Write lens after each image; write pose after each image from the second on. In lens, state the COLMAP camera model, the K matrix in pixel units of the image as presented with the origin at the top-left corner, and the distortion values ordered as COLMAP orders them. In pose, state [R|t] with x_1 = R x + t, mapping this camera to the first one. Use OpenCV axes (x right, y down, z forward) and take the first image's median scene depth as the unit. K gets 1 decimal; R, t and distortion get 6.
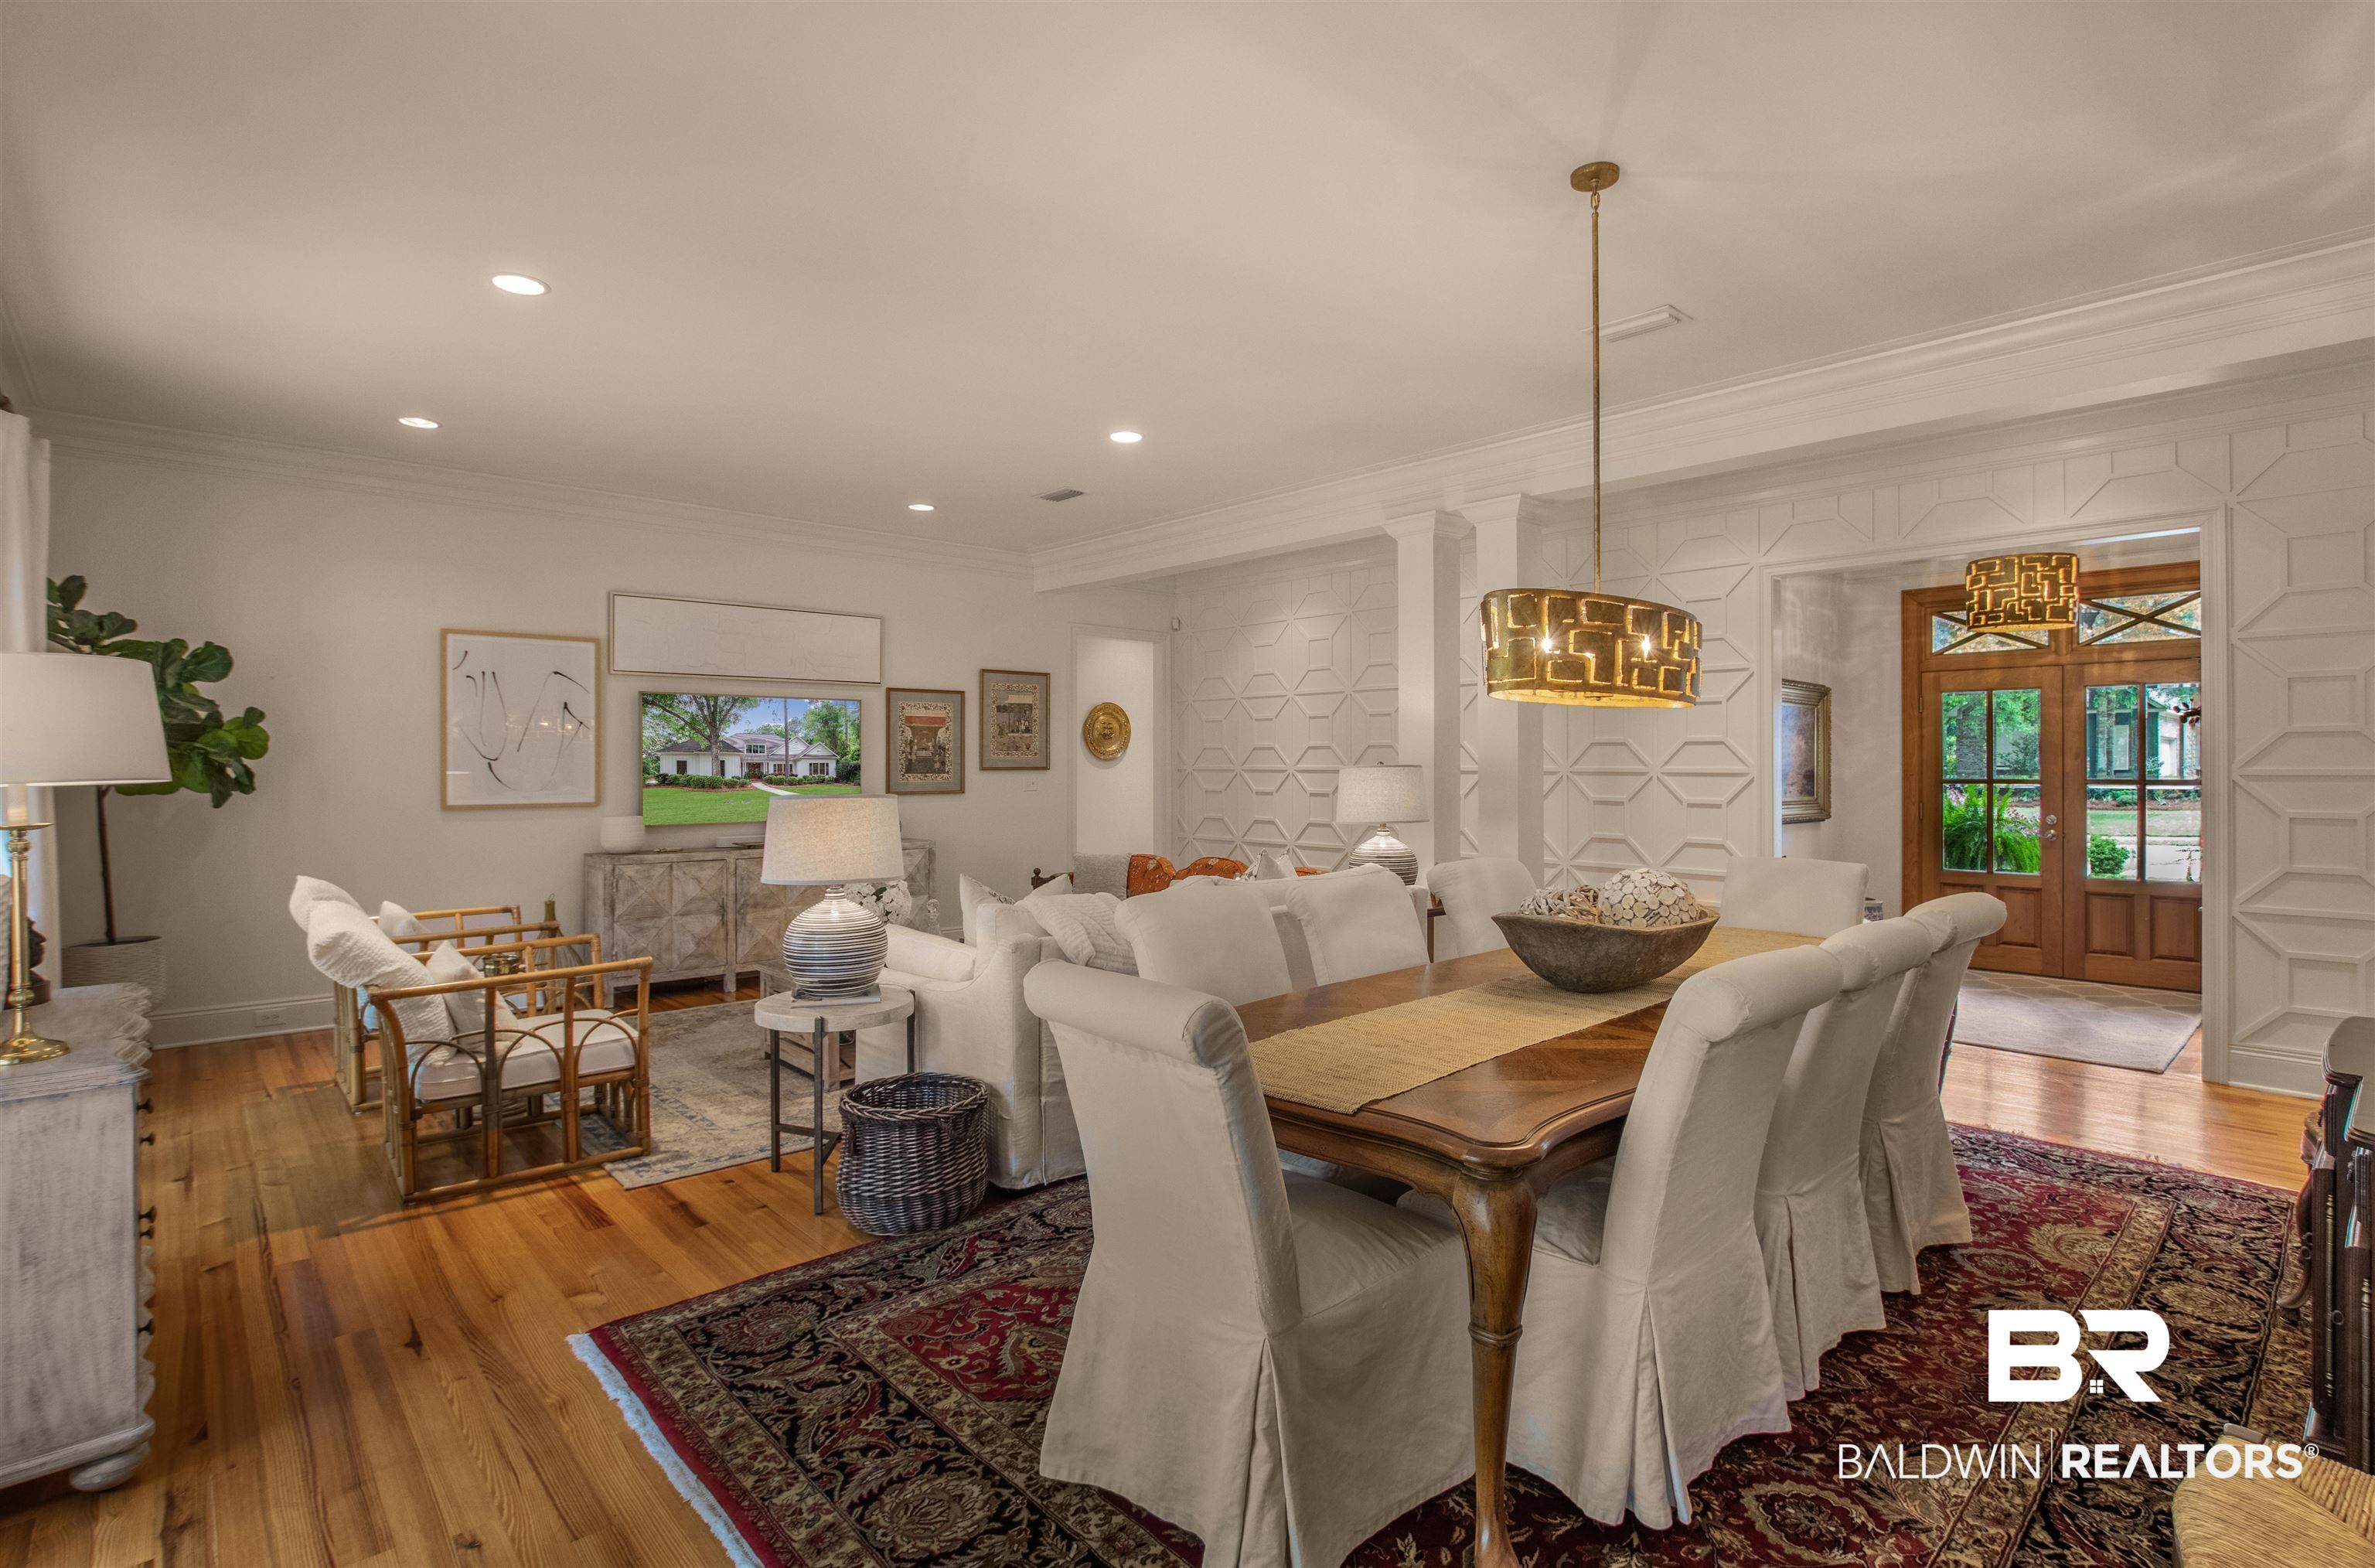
lens RADIAL K [[1097.1, 0, 1231.2], [0, 1097.1, 759.8], [0, 0, 1]] dist [-0.010537, -0.000406]
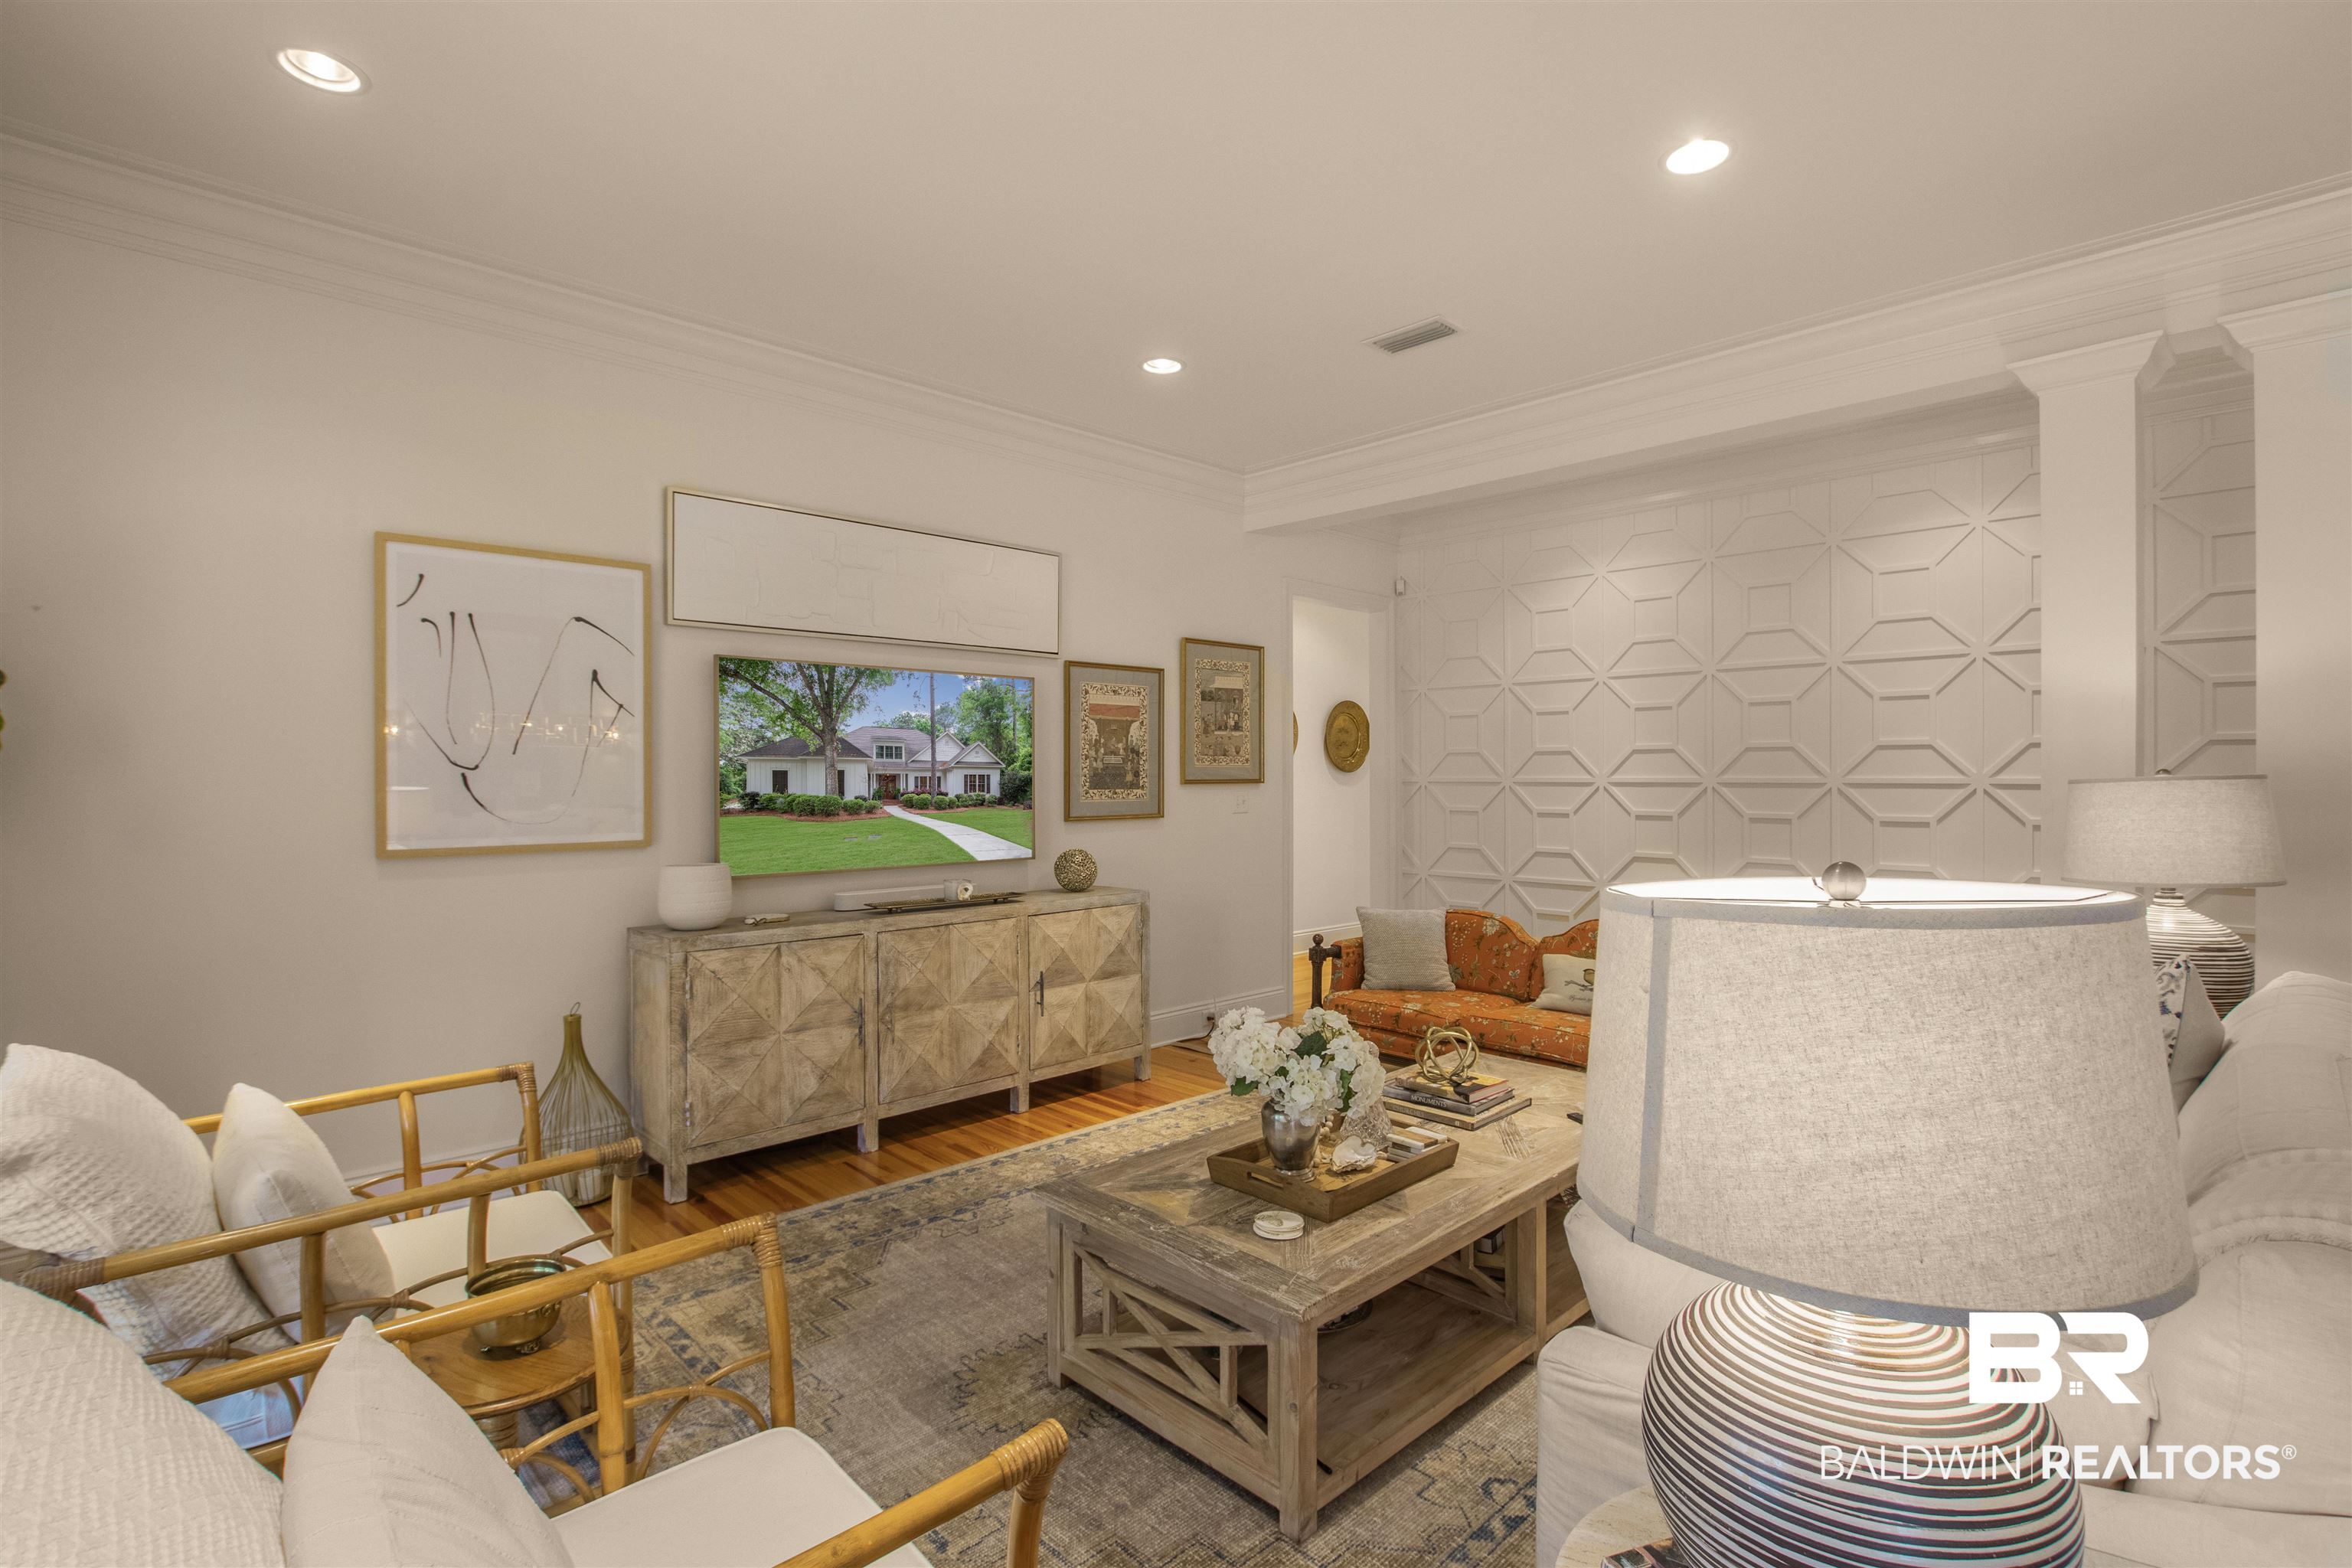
lens RADIAL K [[1102.3, 0, 1243.1], [0, 1102.3, 777.4], [0, 0, 1]] dist [-0.015350, -0.000373]
pose [[0.999385, -0.002369, 0.034987, -0.271391], [0.002161, 0.999980, 0.005963, 0.001484], [-0.035001, -0.005884, 0.999370, 0.385046]]
